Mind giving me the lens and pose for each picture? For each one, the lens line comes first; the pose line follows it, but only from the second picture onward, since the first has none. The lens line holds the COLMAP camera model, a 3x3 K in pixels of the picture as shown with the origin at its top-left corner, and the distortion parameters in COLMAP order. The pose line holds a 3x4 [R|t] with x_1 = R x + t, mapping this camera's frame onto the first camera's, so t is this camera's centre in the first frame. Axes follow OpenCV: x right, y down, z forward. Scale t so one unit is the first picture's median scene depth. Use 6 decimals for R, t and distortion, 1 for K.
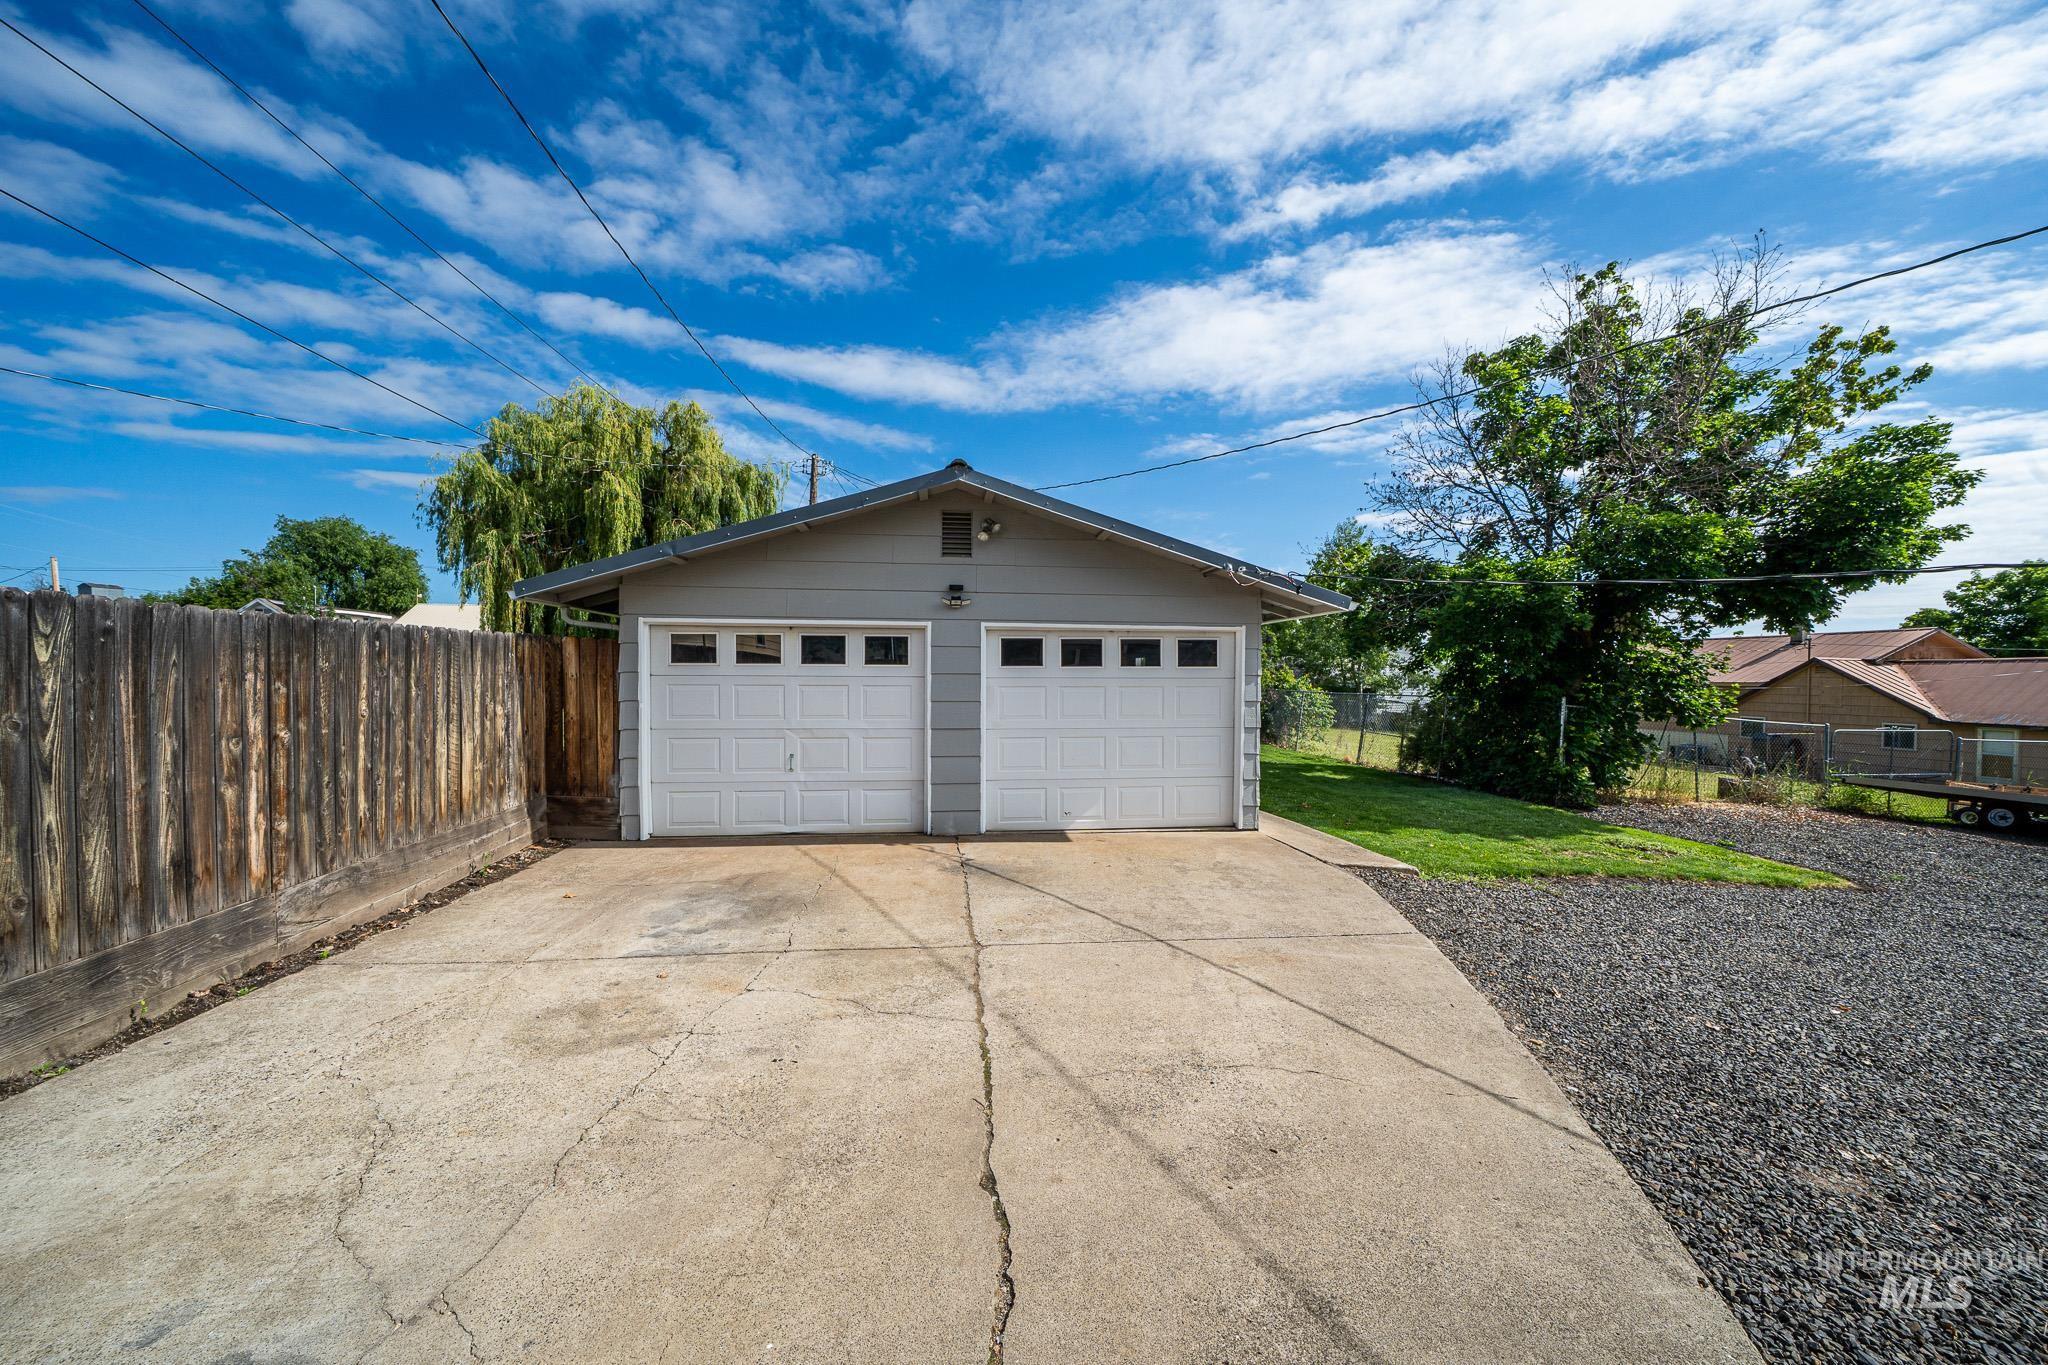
lens RADIAL K [[720.0, 0, 1022.8], [0, 720.0, 694.0], [0, 0, 1]] dist [-0.006124, -0.000021]
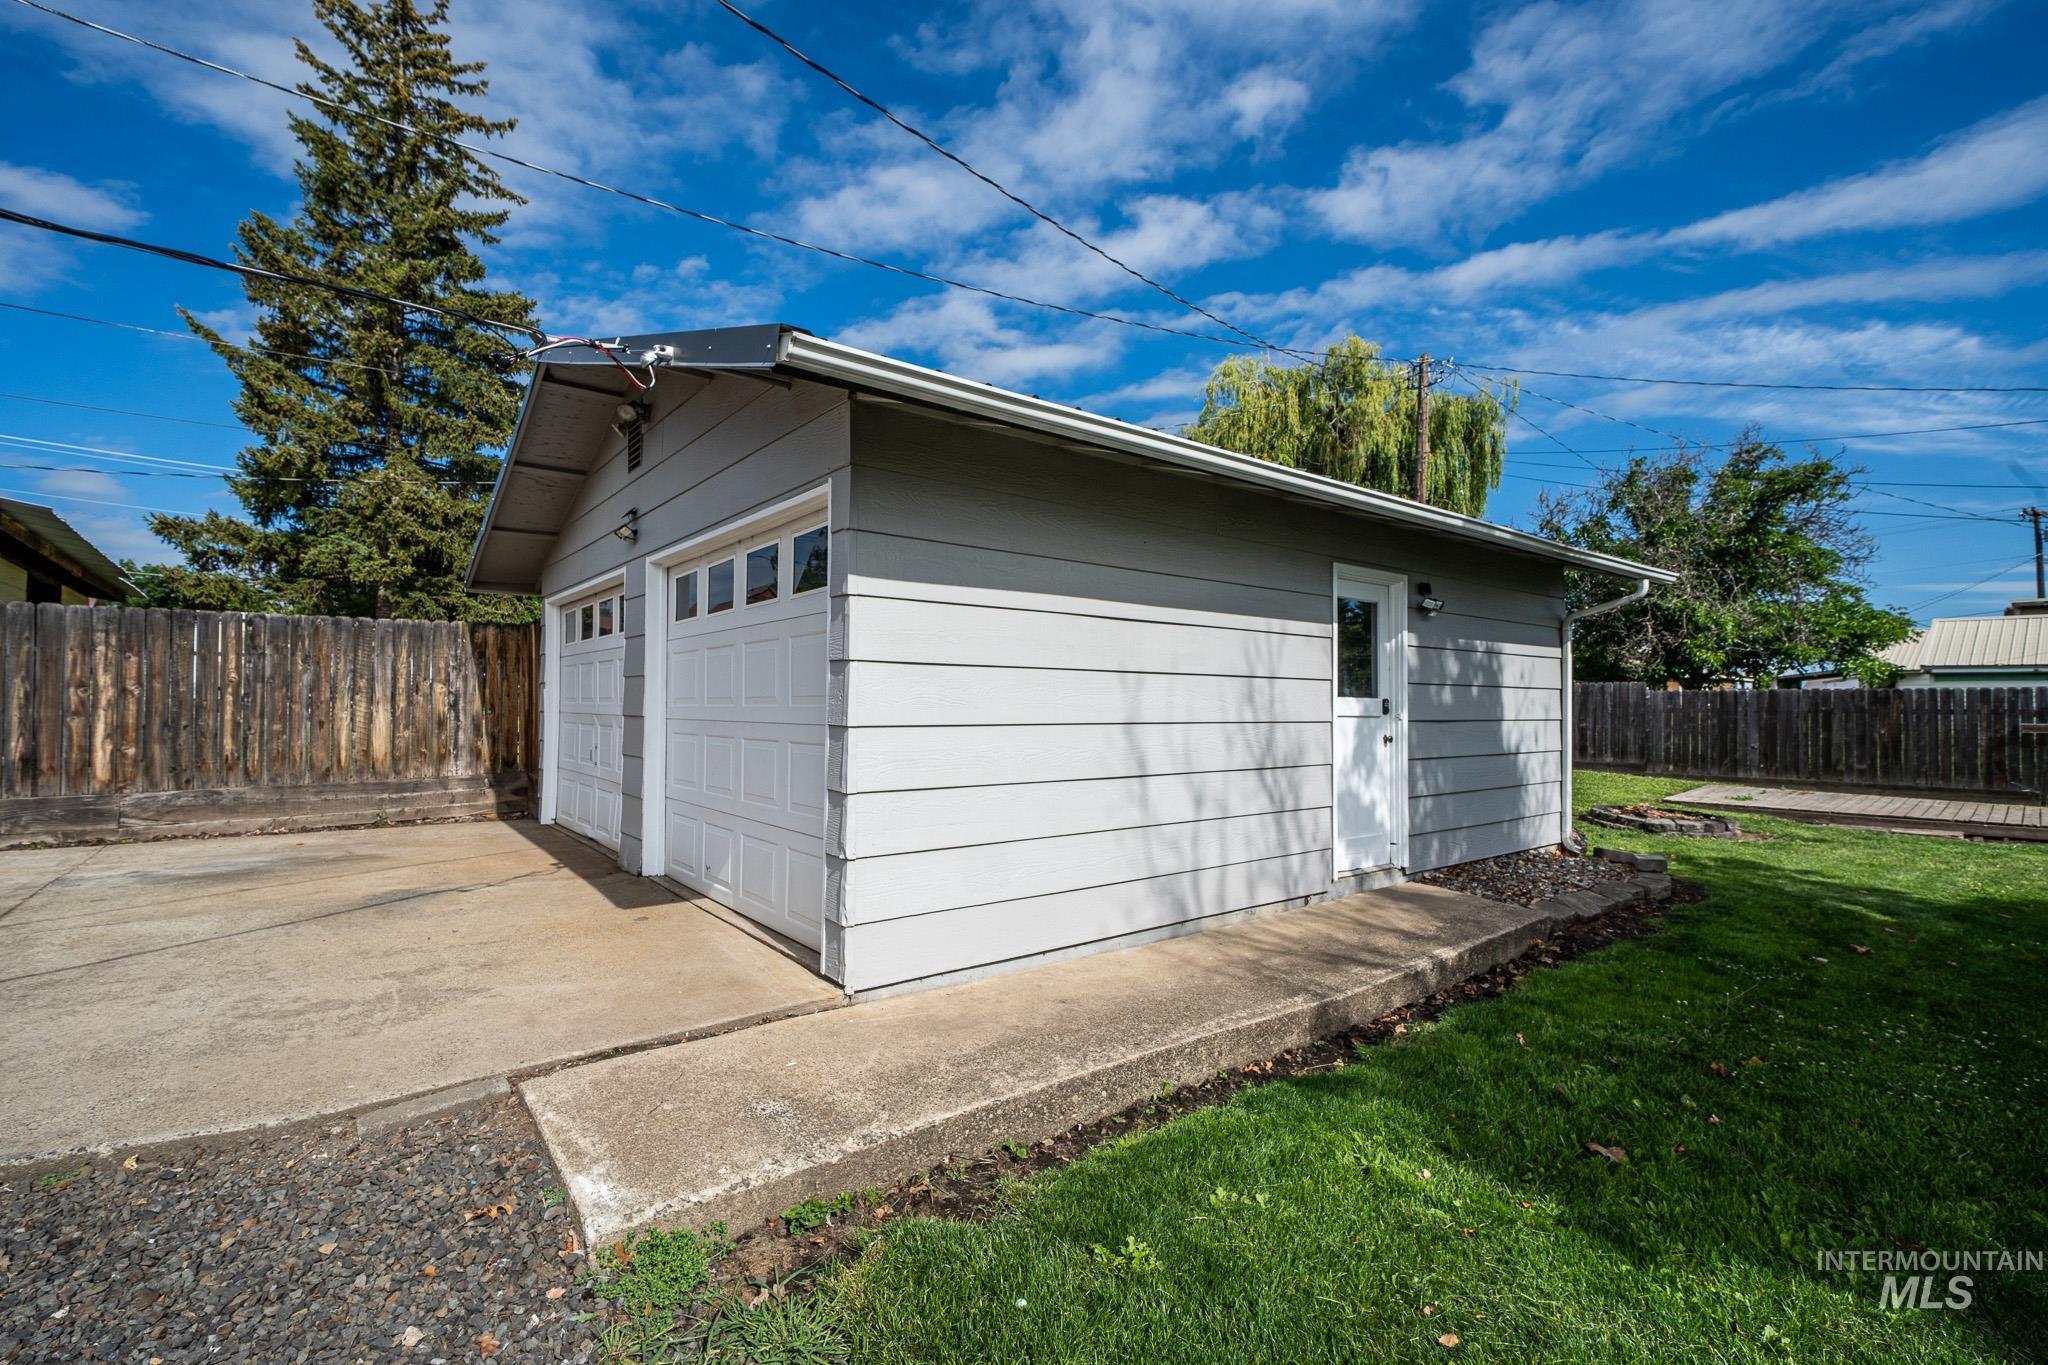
lens RADIAL K [[906.5, 0, 1013.1], [0, 906.5, 692.4], [0, 0, 1]] dist [0.017916, 0.000481]
pose [[0.512844, -0.015759, -0.858337, 1.417188], [-0.021688, 0.999275, -0.031305, 0.077618], [0.858208, 0.034670, 0.512130, 1.451354]]
